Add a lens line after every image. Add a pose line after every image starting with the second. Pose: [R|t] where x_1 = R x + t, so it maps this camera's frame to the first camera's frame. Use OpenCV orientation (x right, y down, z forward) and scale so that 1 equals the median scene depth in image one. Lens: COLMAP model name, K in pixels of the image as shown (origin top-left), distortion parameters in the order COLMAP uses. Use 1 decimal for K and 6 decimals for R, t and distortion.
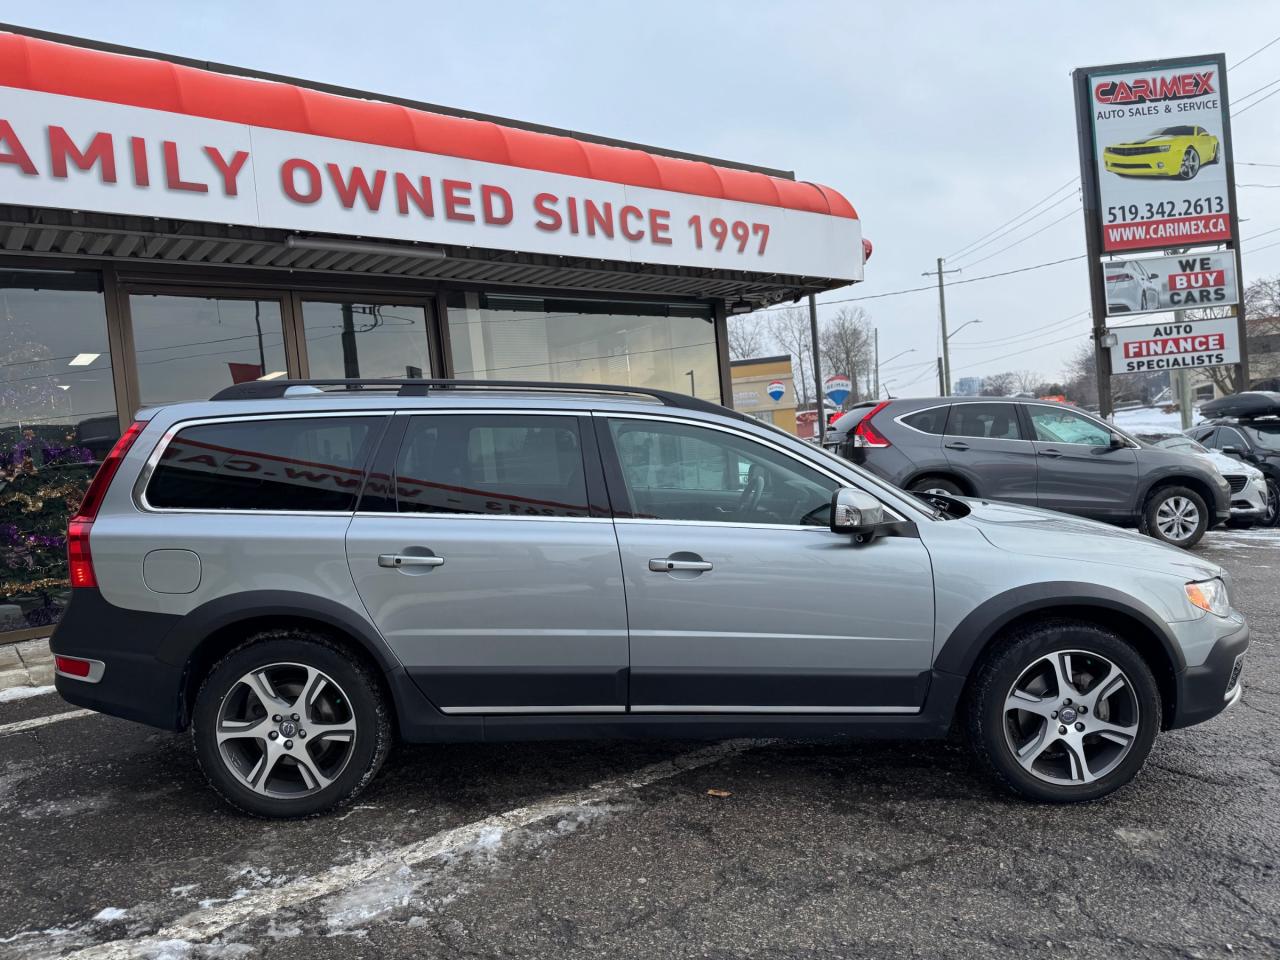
lens RADIAL K [[919.4, 0, 640.0], [0, 919.4, 480.0], [0, 0, 1]] dist [0.051901, -0.070793]
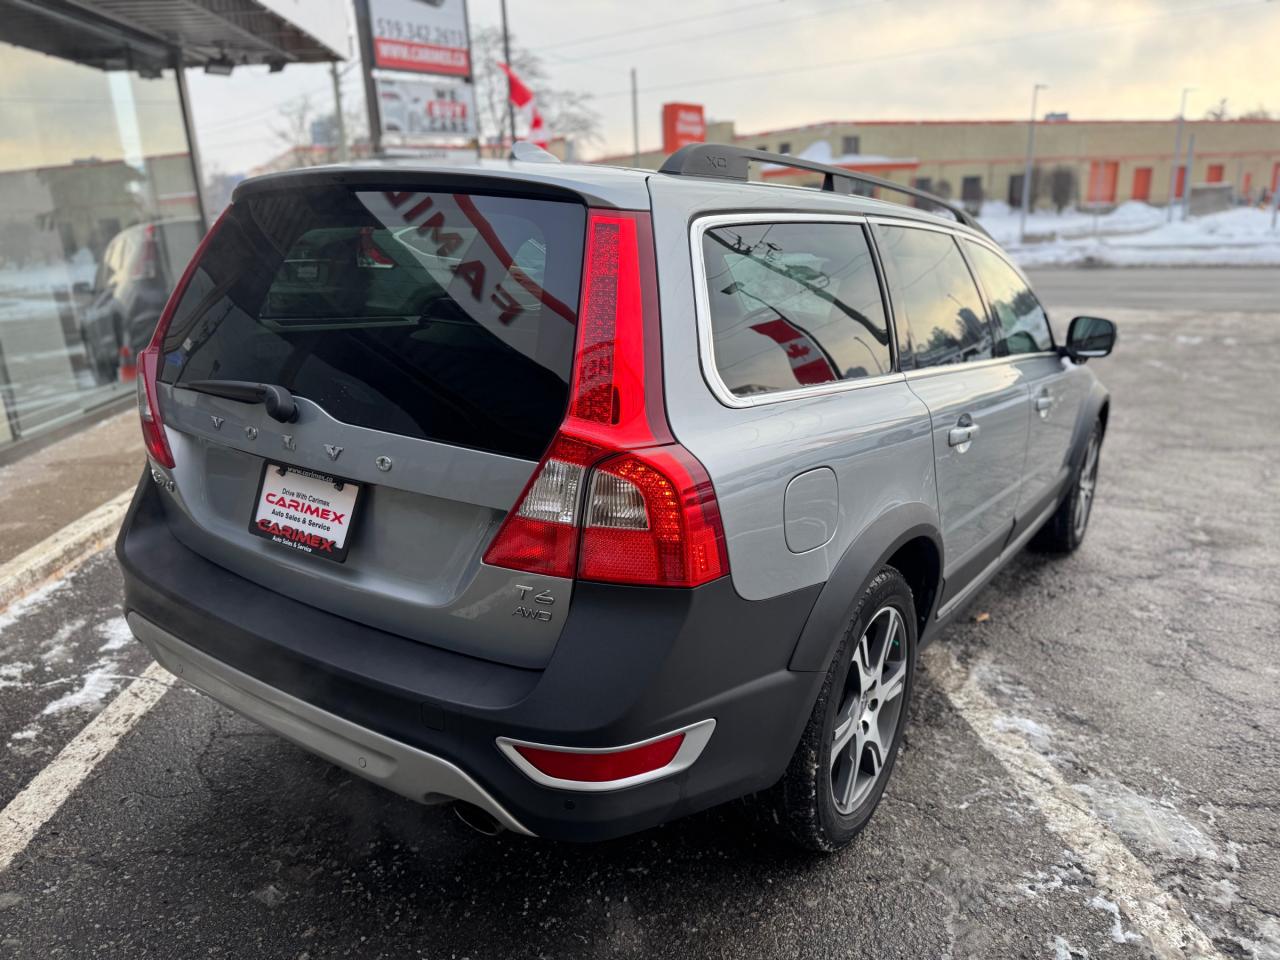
lens RADIAL K [[919.4, 0, 640.0], [0, 919.4, 480.0], [0, 0, 1]] dist [0.051901, -0.070793]
pose [[0.570502, -0.171343, 0.803225, -0.506446], [0.014478, 0.979942, 0.198756, -0.012100], [-0.821169, -0.101762, 0.561539, 0.403585]]
